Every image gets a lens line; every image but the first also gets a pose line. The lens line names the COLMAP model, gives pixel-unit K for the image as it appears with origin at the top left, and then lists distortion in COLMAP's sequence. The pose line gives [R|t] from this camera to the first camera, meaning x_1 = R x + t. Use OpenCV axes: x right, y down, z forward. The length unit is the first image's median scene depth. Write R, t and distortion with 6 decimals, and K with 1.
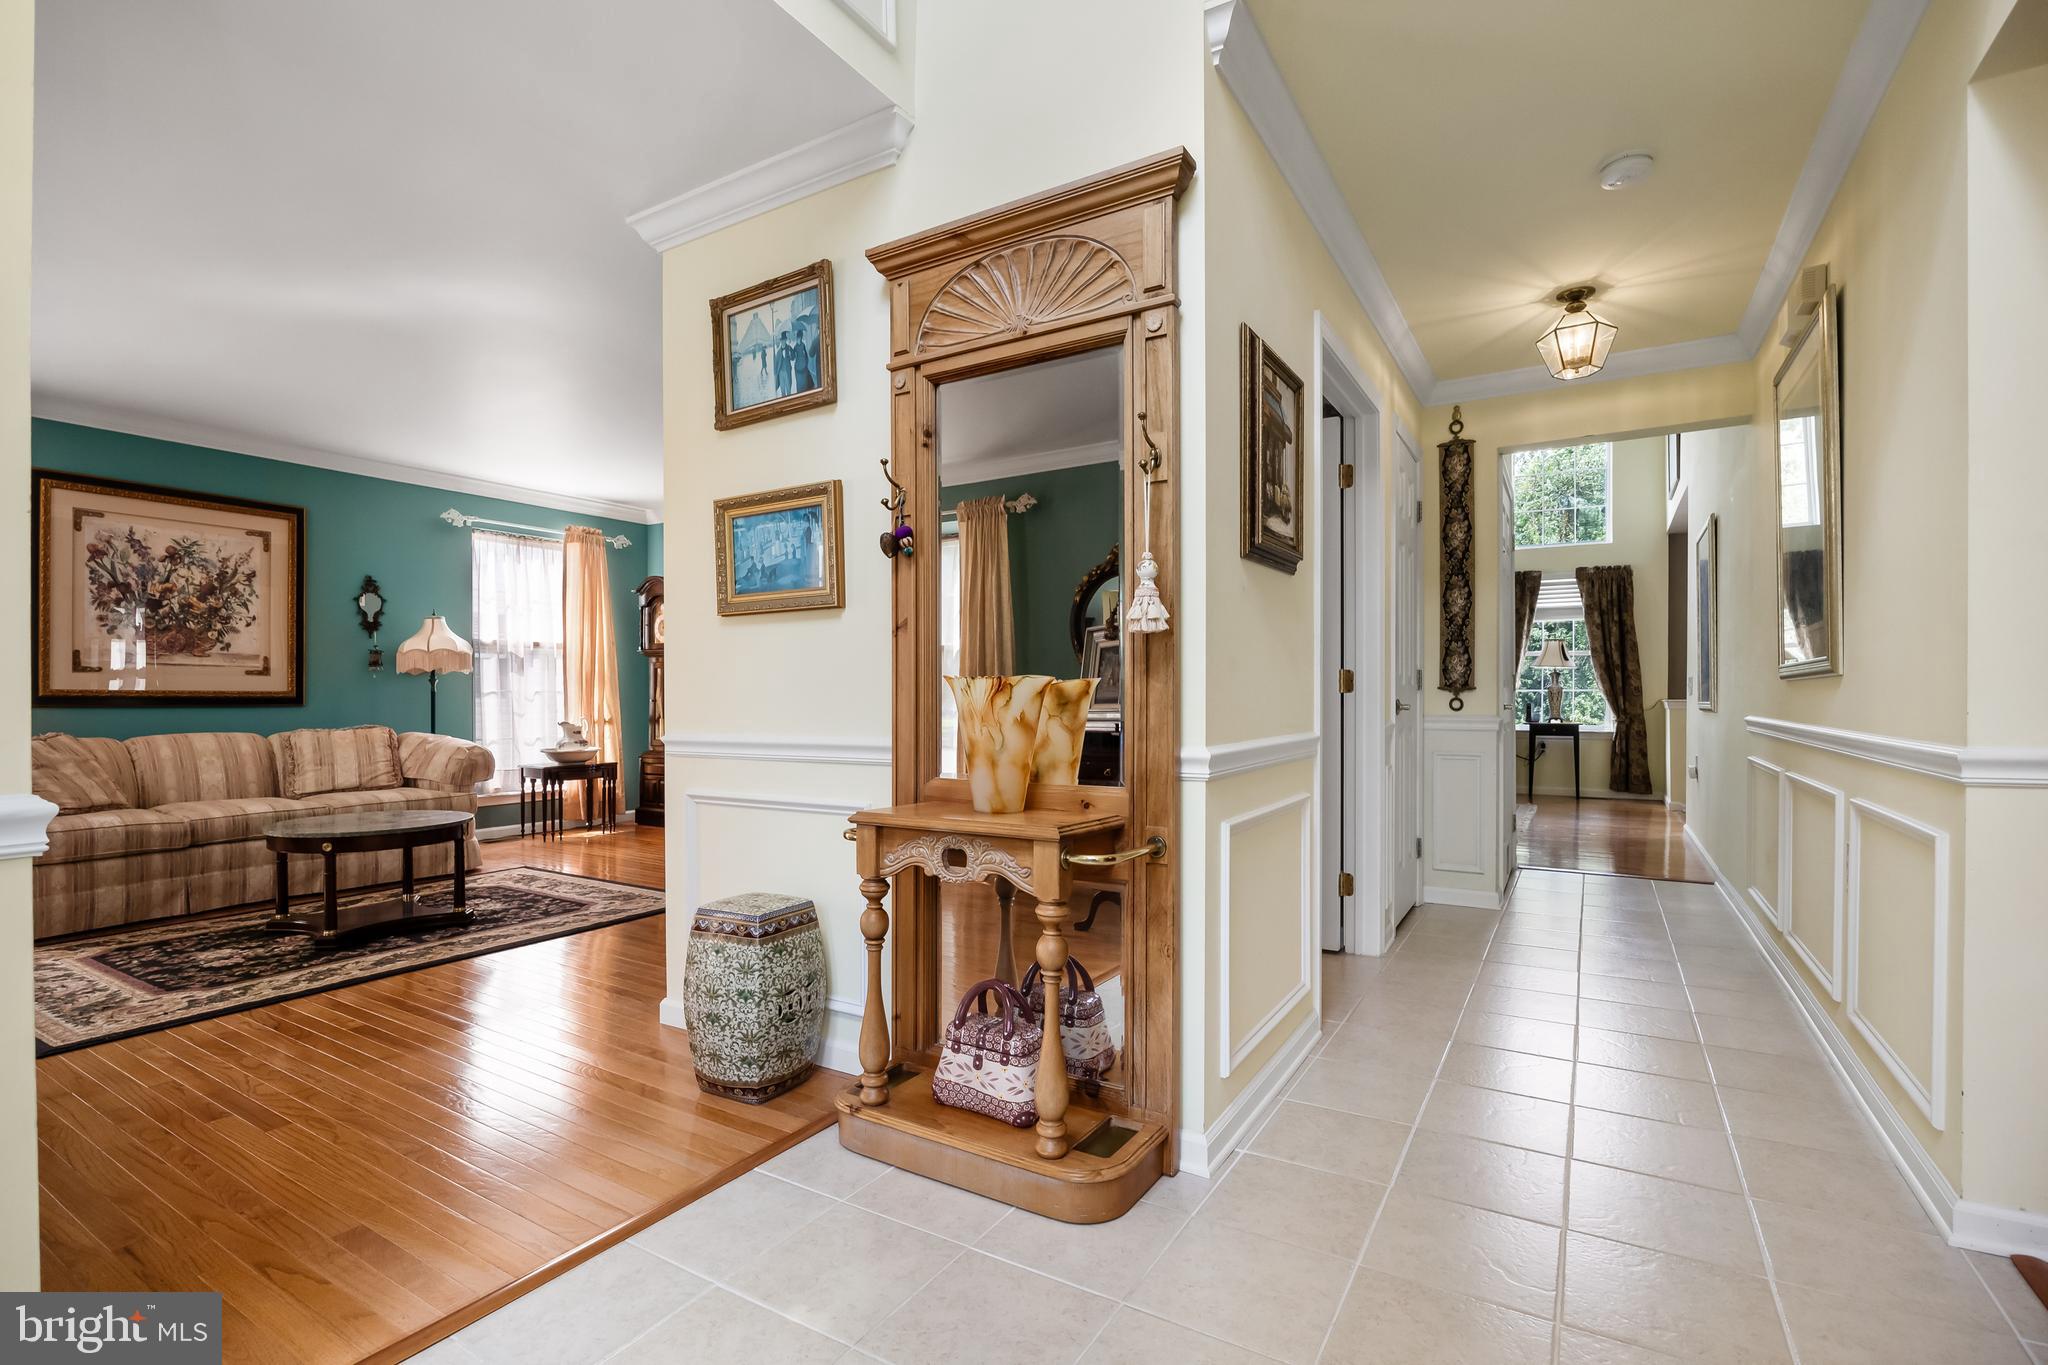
lens RADIAL K [[931.7, 0, 1025.5], [0, 931.7, 700.8], [0, 0, 1]] dist [-0.010733, -0.000612]
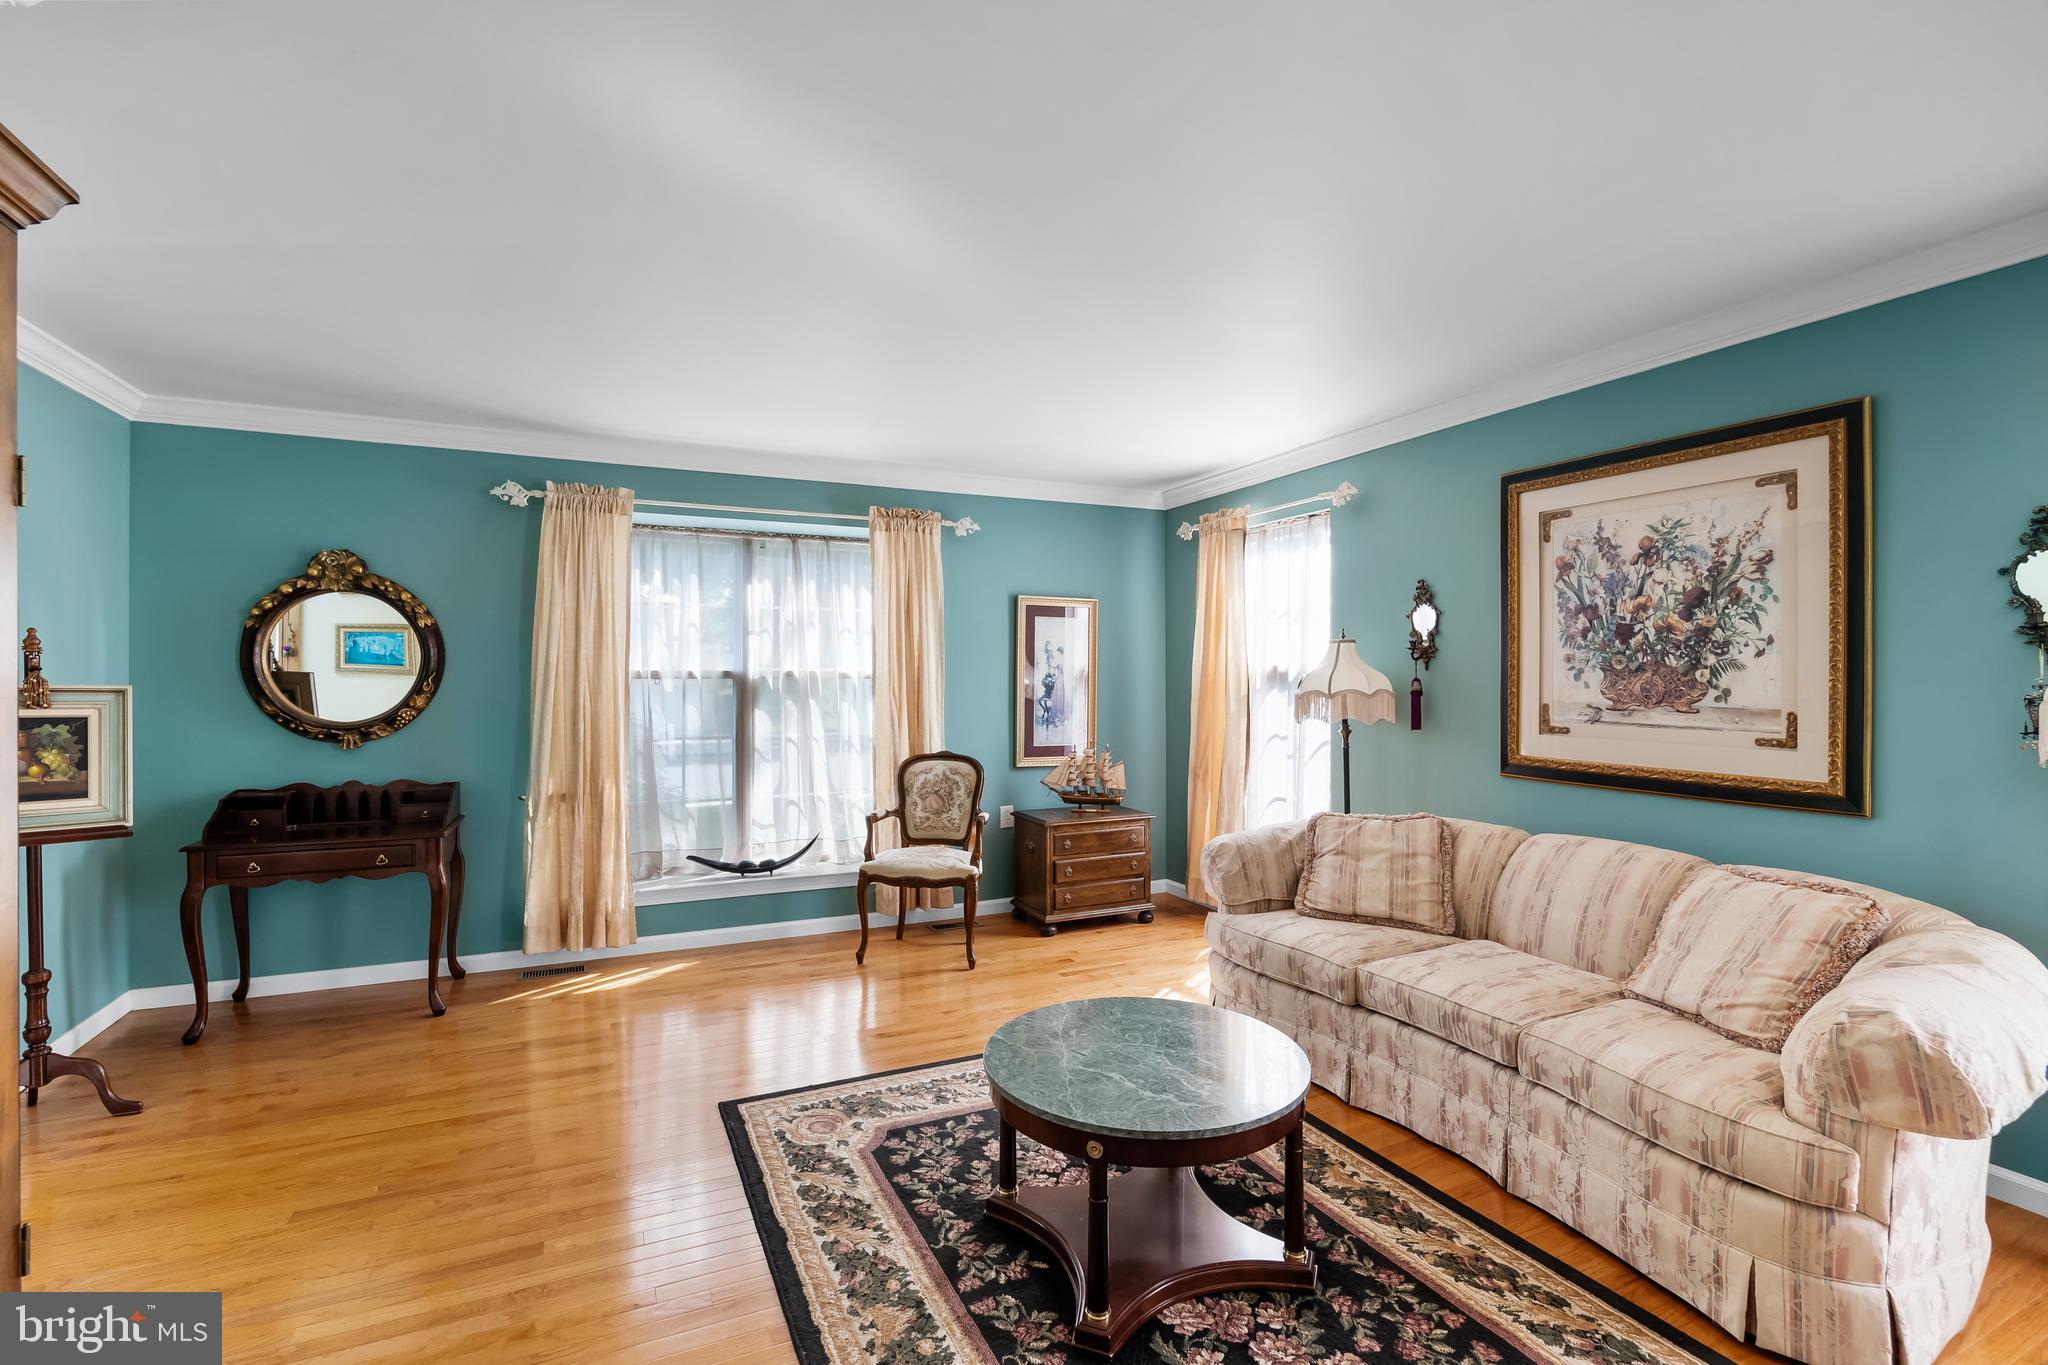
lens RADIAL K [[931.7, 0, 1034.0], [0, 931.7, 677.0], [0, 0, 1]] dist [-0.010733, -0.000612]
pose [[-0.547857, 0.003010, -0.836567, -0.165949], [-0.002226, 0.999985, 0.005056, -0.072500], [0.836569, 0.004632, -0.547842, 0.970160]]
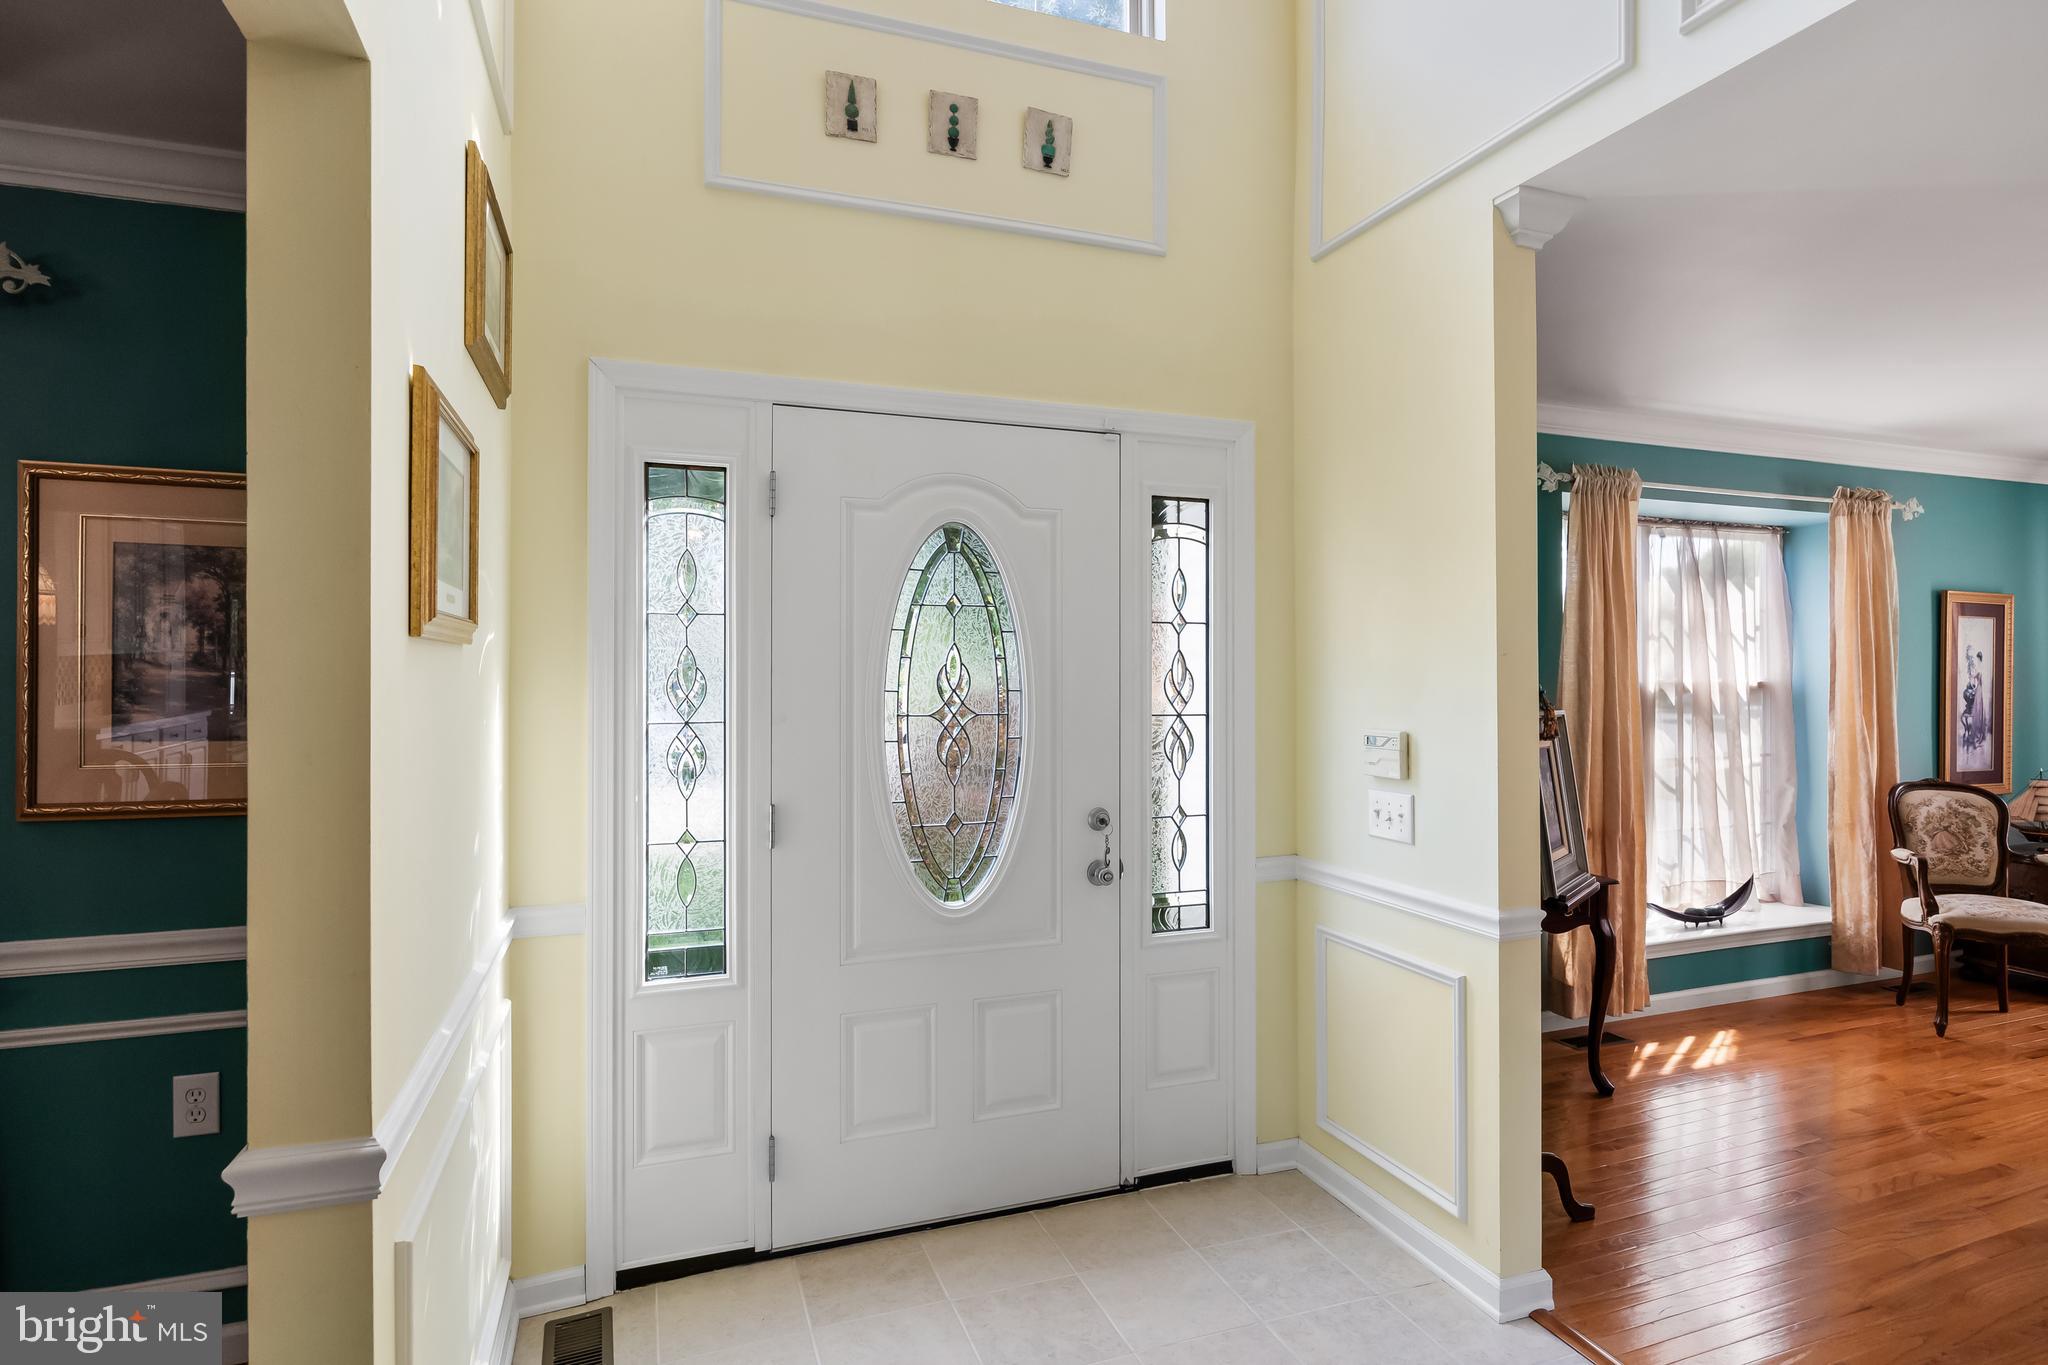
lens RADIAL K [[1029.0, 0, 1032.6], [0, 1029.0, 674.6], [0, 0, 1]] dist [-0.014425, 0.001947]
pose [[-0.632879, -0.001223, -0.774250, 0.243122], [0.002350, 0.999991, -0.003500, -0.079039], [0.774247, -0.004035, -0.632870, 0.328936]]
